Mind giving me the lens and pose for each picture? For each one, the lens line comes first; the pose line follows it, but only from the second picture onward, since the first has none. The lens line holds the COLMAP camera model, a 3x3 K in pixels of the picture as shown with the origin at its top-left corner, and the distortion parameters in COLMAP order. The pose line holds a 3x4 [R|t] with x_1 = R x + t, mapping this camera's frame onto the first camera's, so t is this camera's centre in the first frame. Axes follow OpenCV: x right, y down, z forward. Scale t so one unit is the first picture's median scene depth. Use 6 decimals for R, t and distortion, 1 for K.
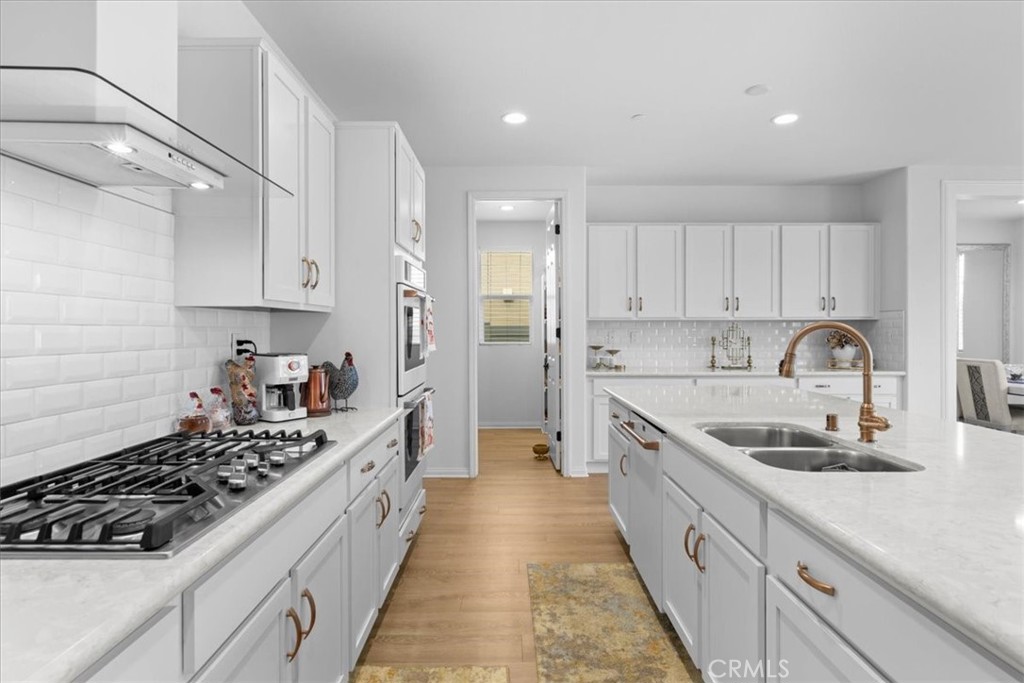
lens RADIAL K [[559.2, 0, 504.1], [0, 559.2, 330.1], [0, 0, 1]] dist [0.005395, -0.000670]
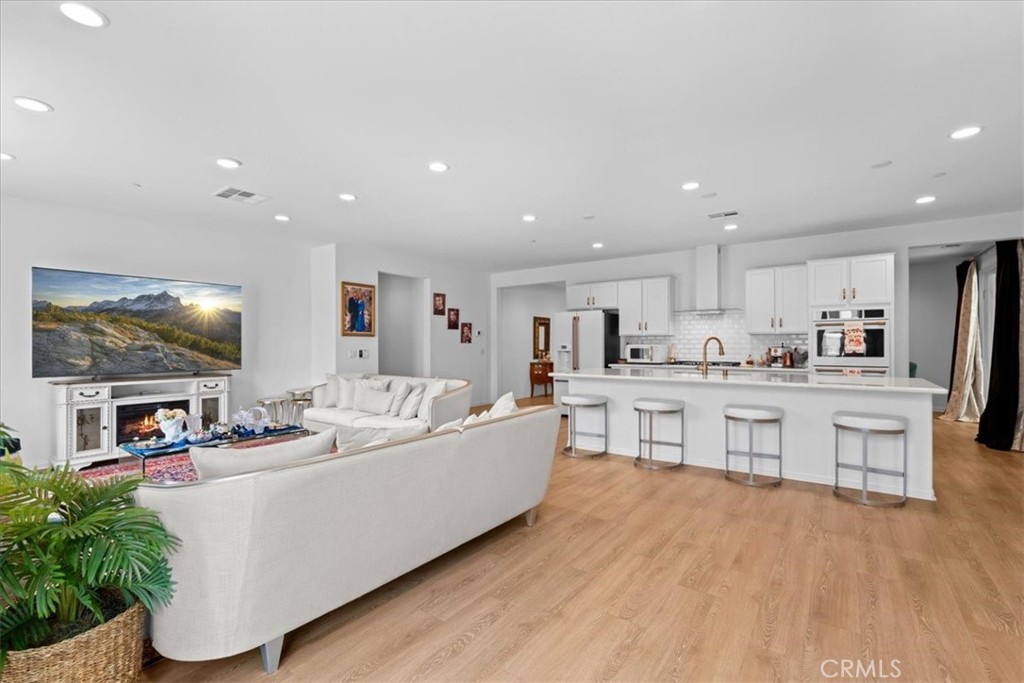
lens RADIAL K [[452.3, 0, 509.7], [0, 452.3, 345.3], [0, 0, 1]] dist [-0.004389, -0.000861]
pose [[-0.594260, 0.007080, -0.804242, 1.220859], [0.001441, 0.999969, 0.007739, 0.003913], [0.804271, 0.003440, -0.594252, 0.591015]]
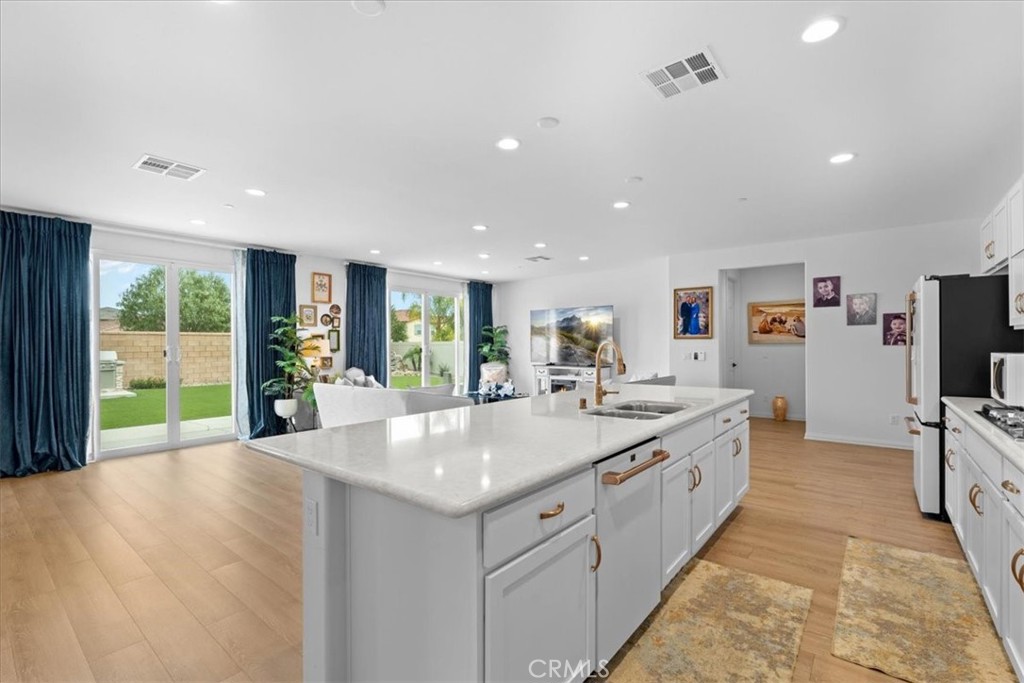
lens RADIAL K [[452.3, 0, 510.9], [0, 452.3, 341.0], [0, 0, 1]] dist [-0.004389, -0.000861]
pose [[-0.784272, 0.010271, 0.620333, -0.021652], [0.007780, 0.999947, -0.006721, -0.001924], [-0.620369, -0.000445, -0.784310, 0.855651]]
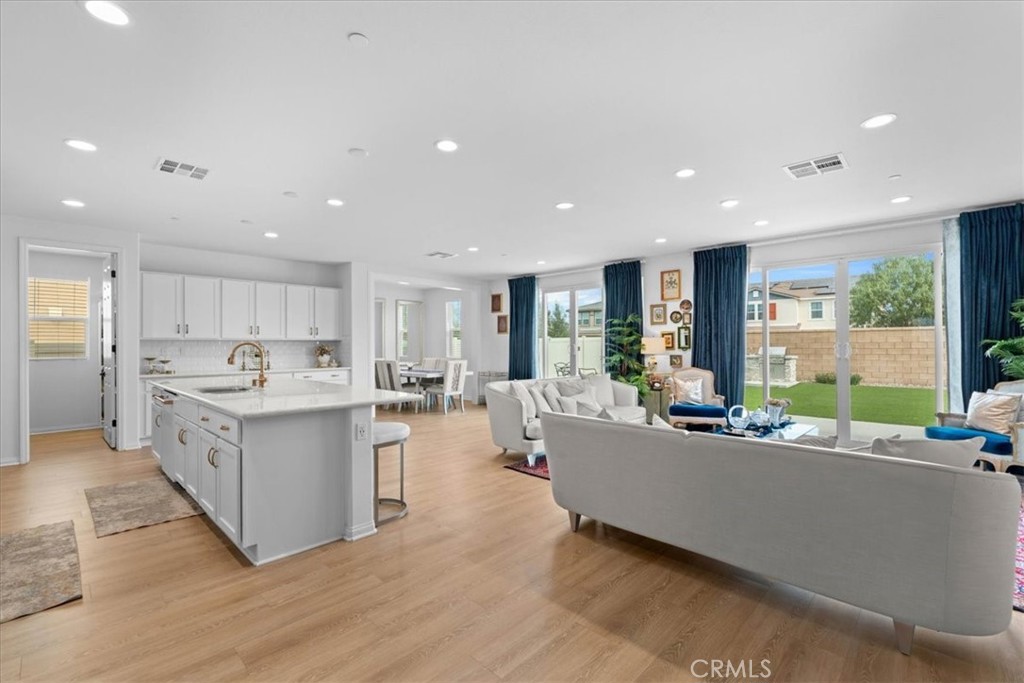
lens RADIAL K [[452.3, 0, 518.0], [0, 452.3, 341.7], [0, 0, 1]] dist [-0.004389, -0.000861]
pose [[0.685862, 0.003474, 0.727724, -0.027969], [0.005861, 0.999930, -0.010298, 0.004889], [-0.727708, 0.011328, 0.685793, -0.487829]]
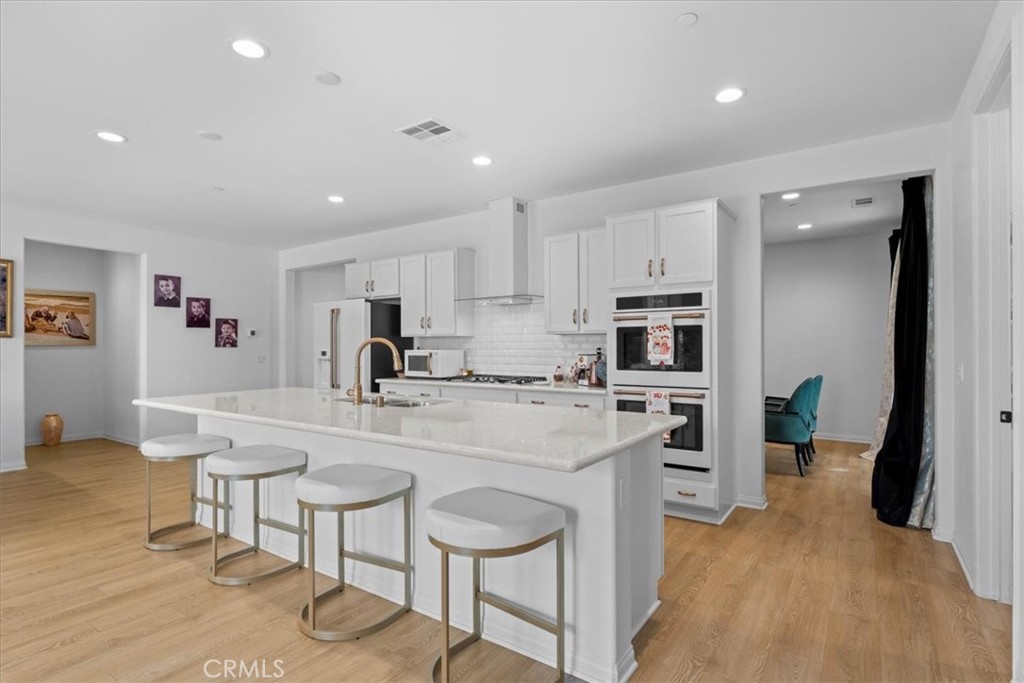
lens RADIAL K [[517.7, 0, 511.2], [0, 517.7, 346.3], [0, 0, 1]] dist [-0.004672, 0.002781]
pose [[-0.568955, 0.003171, -0.822362, 0.631952], [0.001174, 0.999995, 0.003043, 0.002432], [0.822368, 0.000766, -0.568956, 0.852230]]
